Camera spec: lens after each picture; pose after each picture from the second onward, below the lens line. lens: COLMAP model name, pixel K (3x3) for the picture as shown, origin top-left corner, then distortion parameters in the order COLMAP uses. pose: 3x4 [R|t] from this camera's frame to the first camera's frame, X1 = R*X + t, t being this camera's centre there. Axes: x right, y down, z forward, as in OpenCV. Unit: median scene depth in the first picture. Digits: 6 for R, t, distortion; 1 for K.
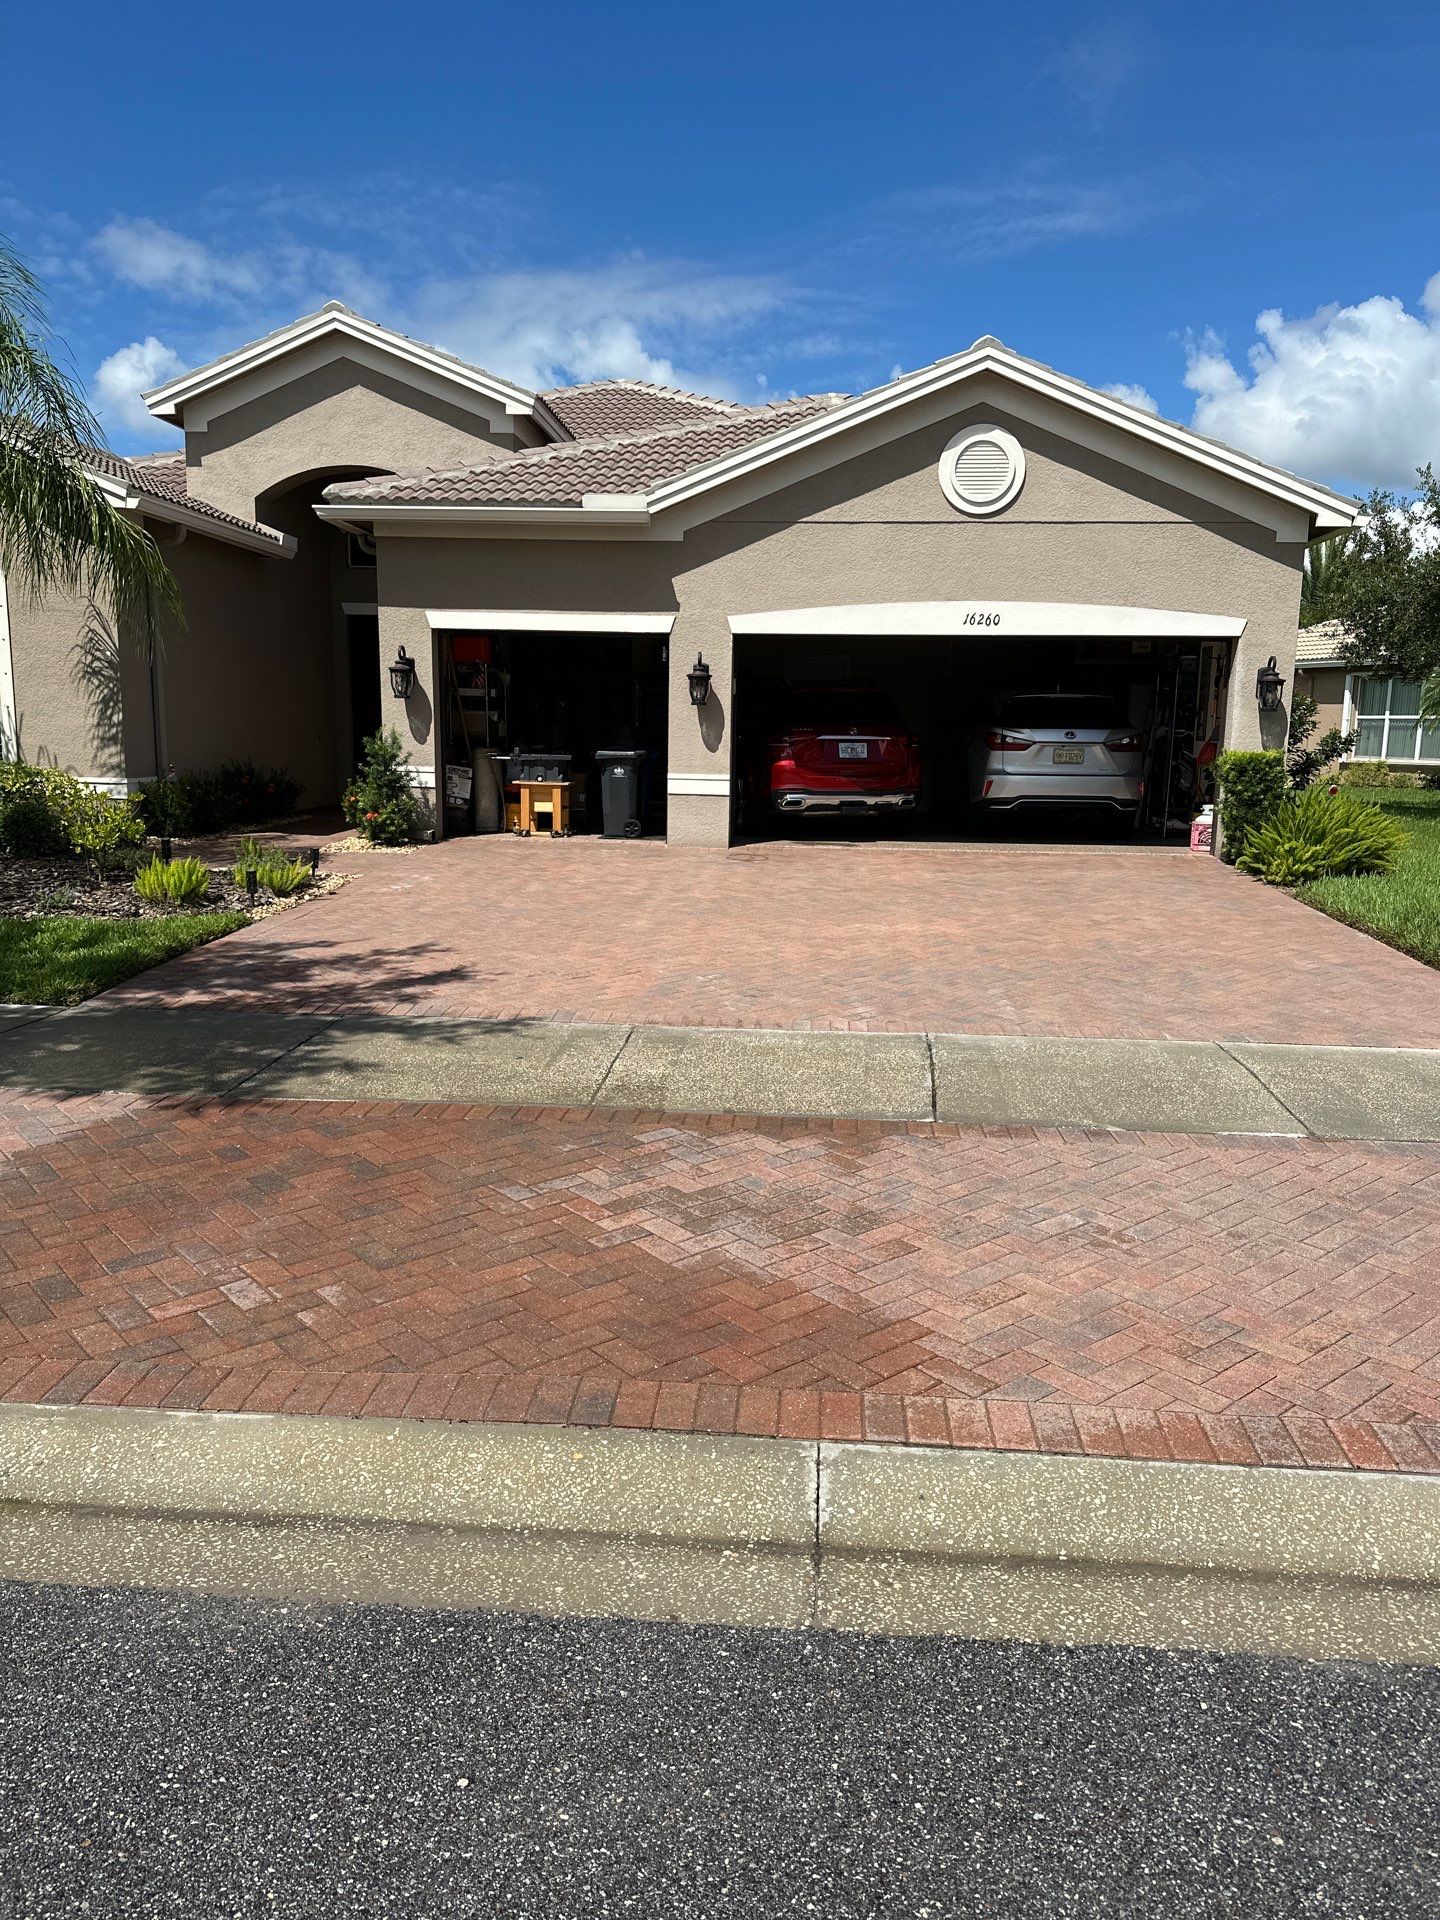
lens RADIAL K [[1379.8, 0, 708.6], [0, 1379.8, 977.7], [0, 0, 1]] dist [0.045718, -0.056573]
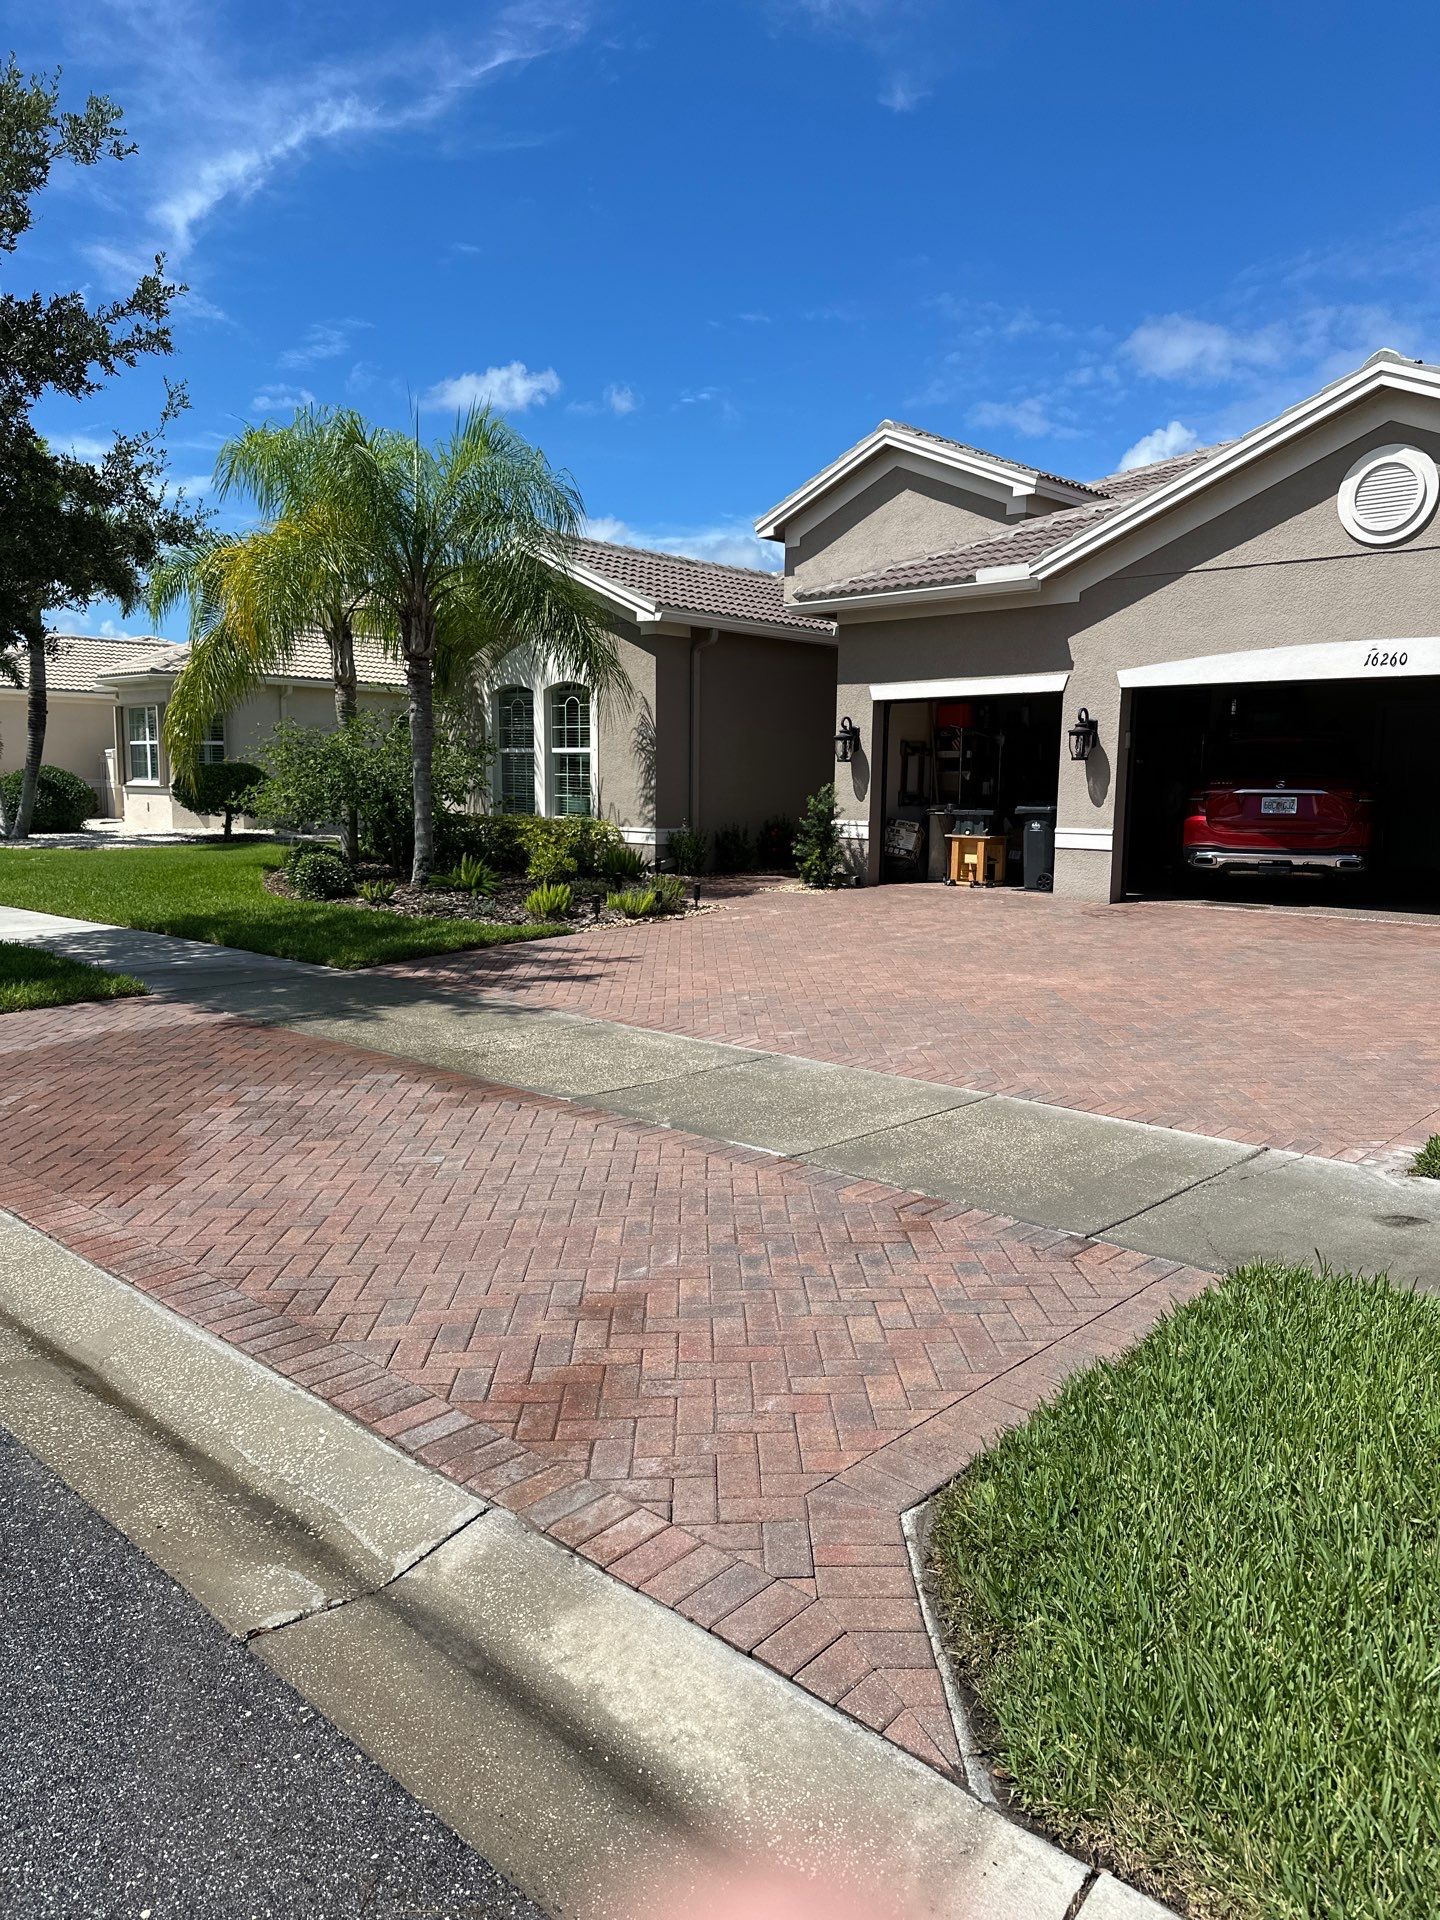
lens RADIAL K [[1379.8, 0, 714.3], [0, 1379.8, 971.0], [0, 0, 1]] dist [0.045718, -0.056573]
pose [[0.776042, 0.075011, -0.626204, 0.424471], [-0.106874, 0.994183, -0.013356, -0.002456], [0.621559, 0.077290, 0.779545, 0.055061]]
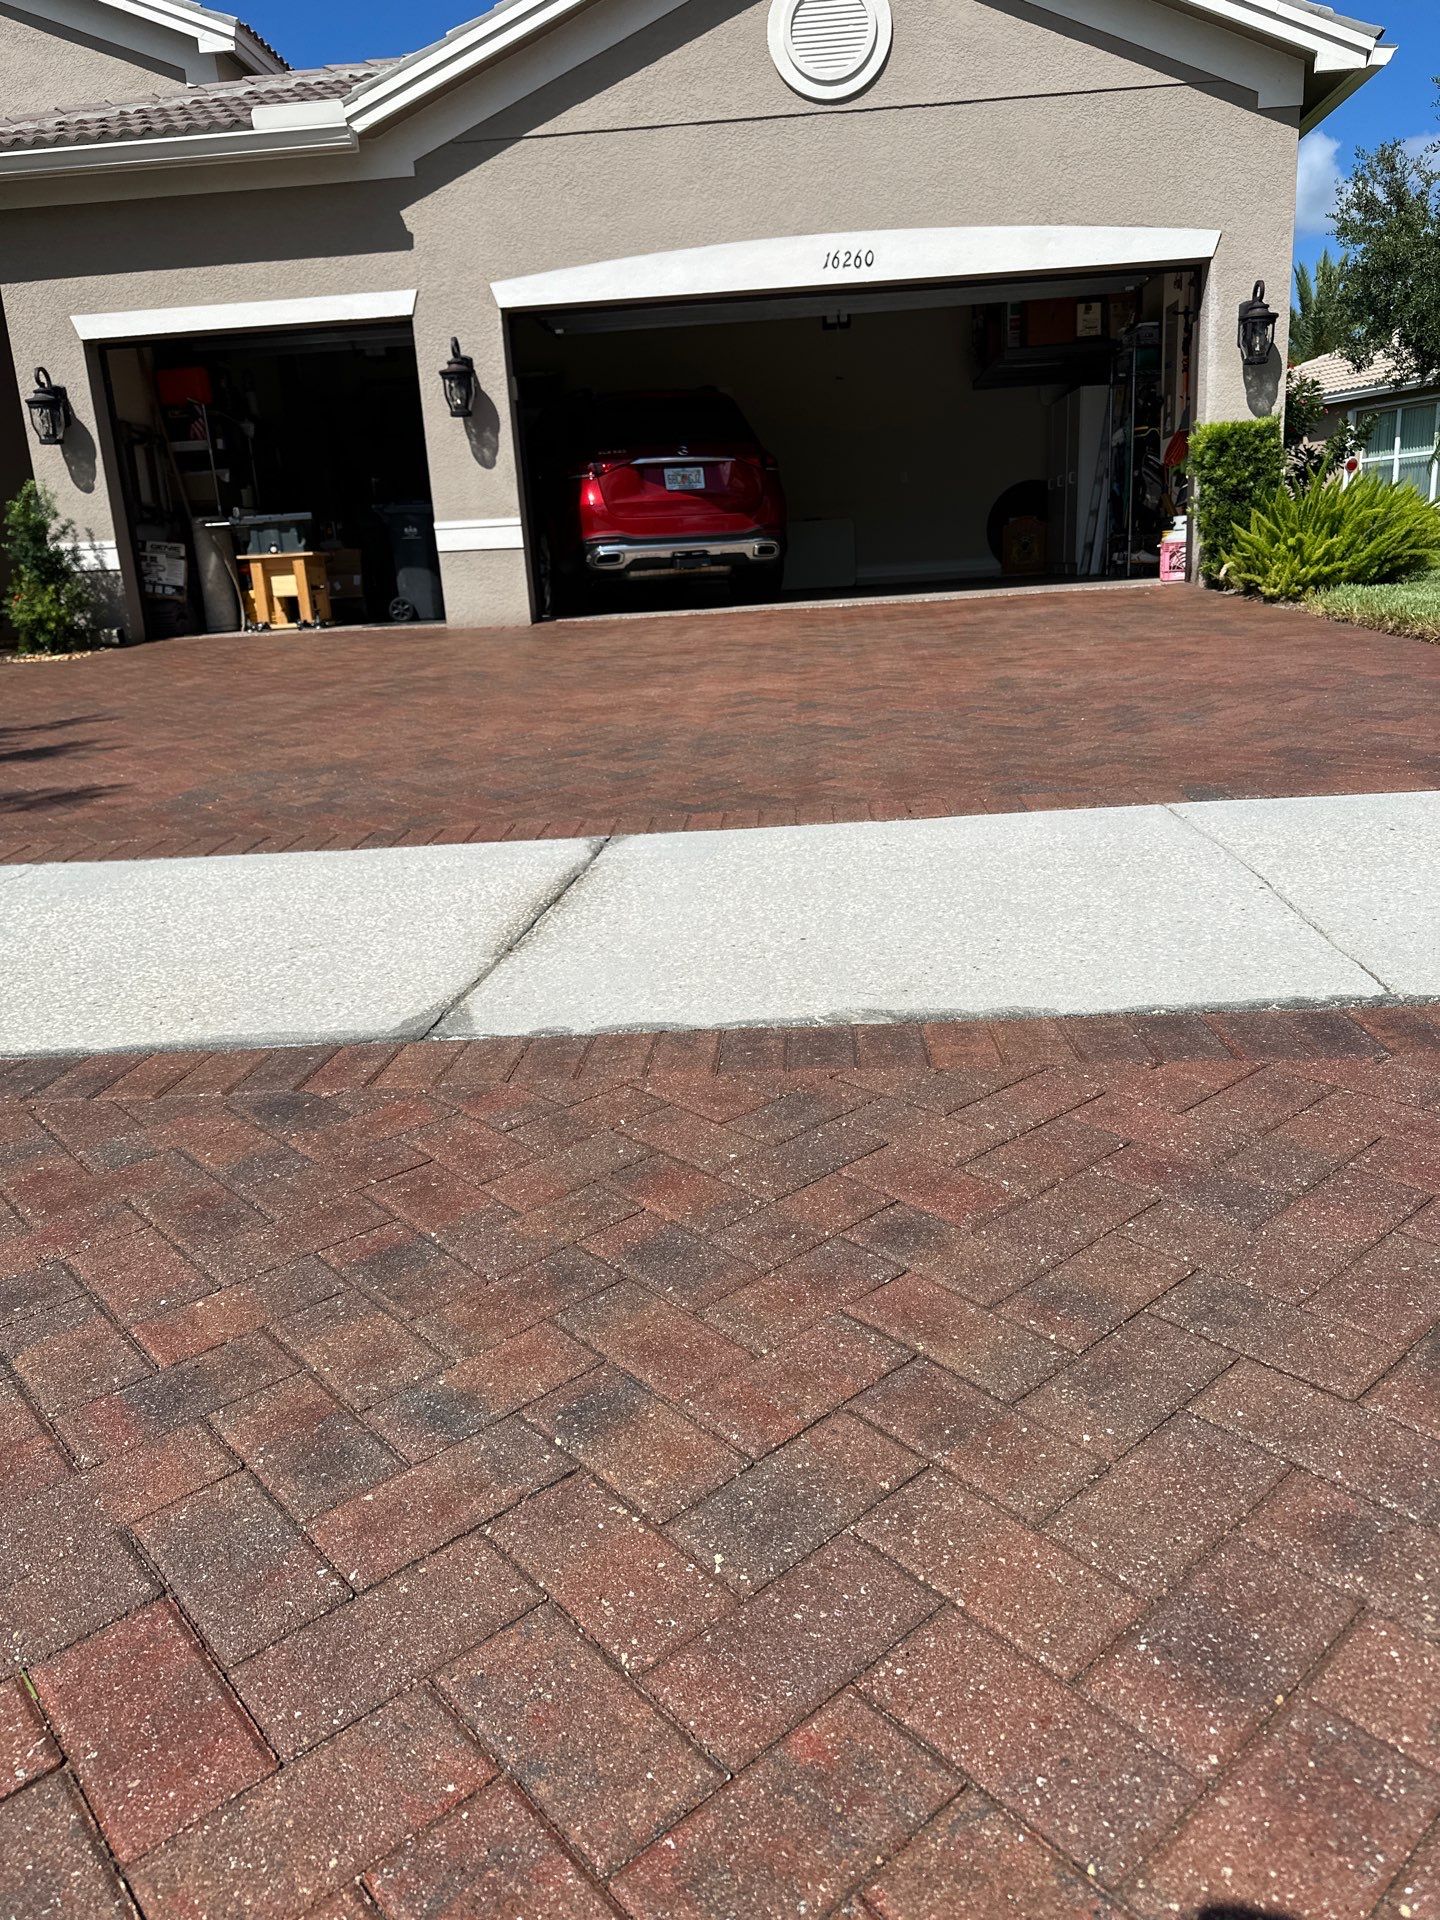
lens RADIAL K [[1379.8, 0, 718.5], [0, 1379.8, 963.2], [0, 0, 1]] dist [0.045718, -0.056573]
pose [[0.996958, -0.077908, -0.002377, 0.103038], [0.077765, 0.992131, 0.098126, 0.021405], [-0.005286, -0.098012, 0.995171, 0.254463]]
